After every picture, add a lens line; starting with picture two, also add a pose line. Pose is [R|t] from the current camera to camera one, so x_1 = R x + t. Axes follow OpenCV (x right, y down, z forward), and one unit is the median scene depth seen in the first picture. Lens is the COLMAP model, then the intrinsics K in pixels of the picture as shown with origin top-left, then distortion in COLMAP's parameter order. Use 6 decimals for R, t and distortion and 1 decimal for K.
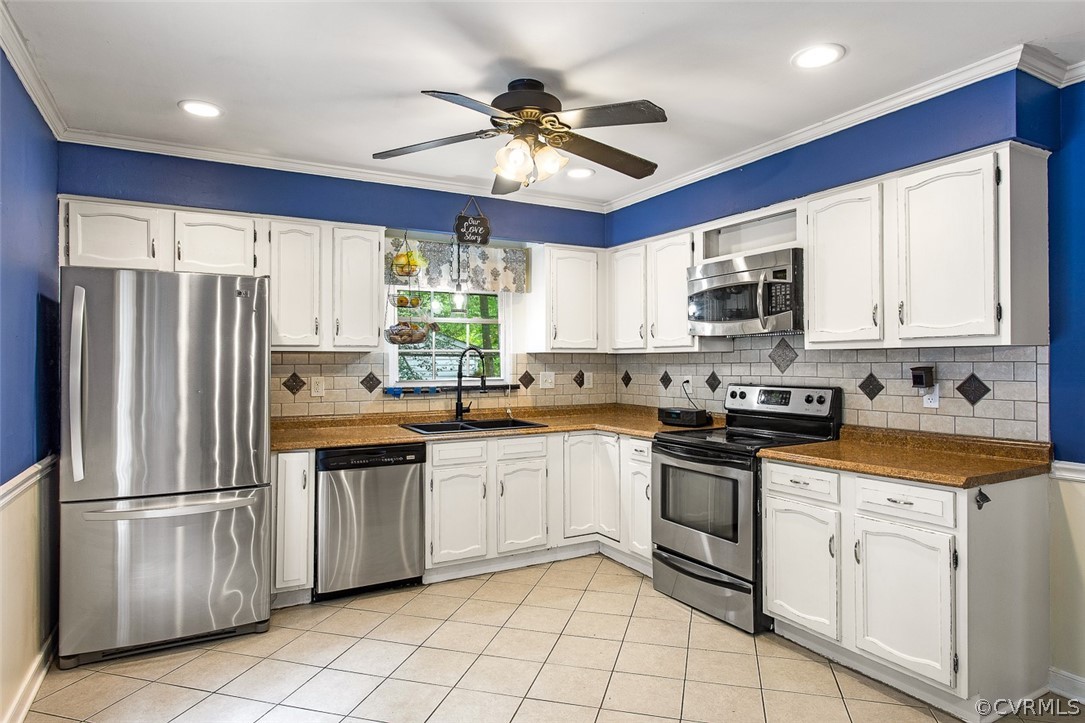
lens RADIAL K [[644.2, 0, 541.8], [0, 644.2, 357.9], [0, 0, 1]] dist [-0.001208, 0.000665]
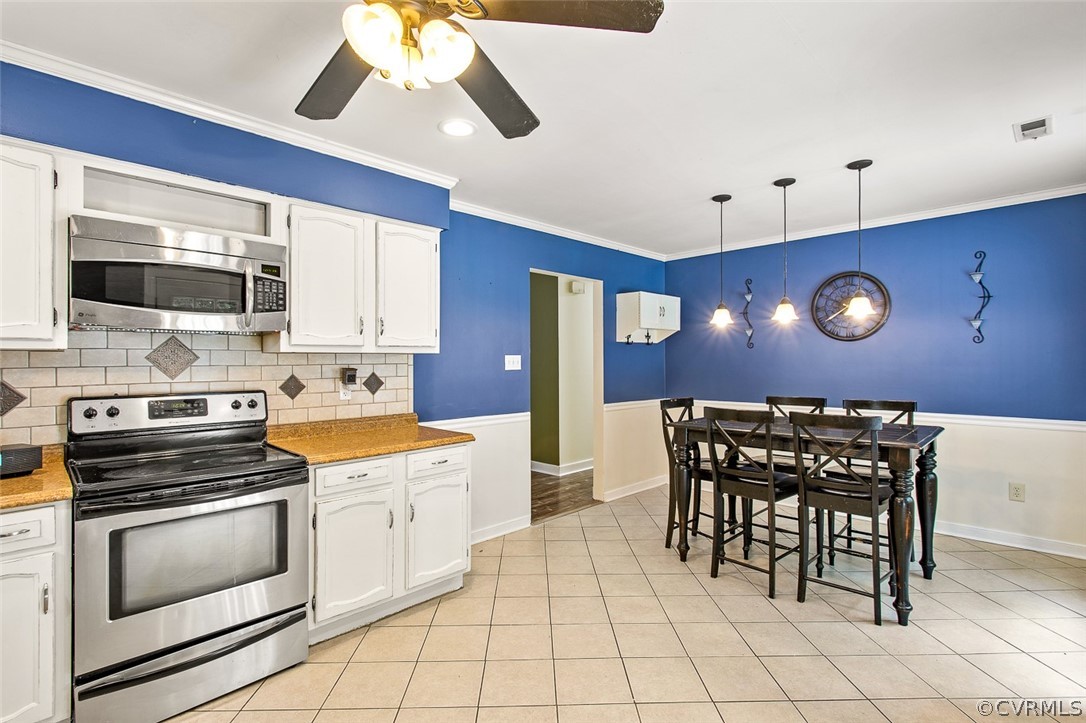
lens RADIAL K [[522.6, 0, 540.5], [0, 522.6, 361.3], [0, 0, 1]] dist [0.016259, -0.000018]
pose [[-0.287906, 0.007608, 0.957628, -0.463750], [0.000516, 0.999970, -0.007790, 0.007749], [-0.957659, -0.001748, -0.287901, 0.842240]]
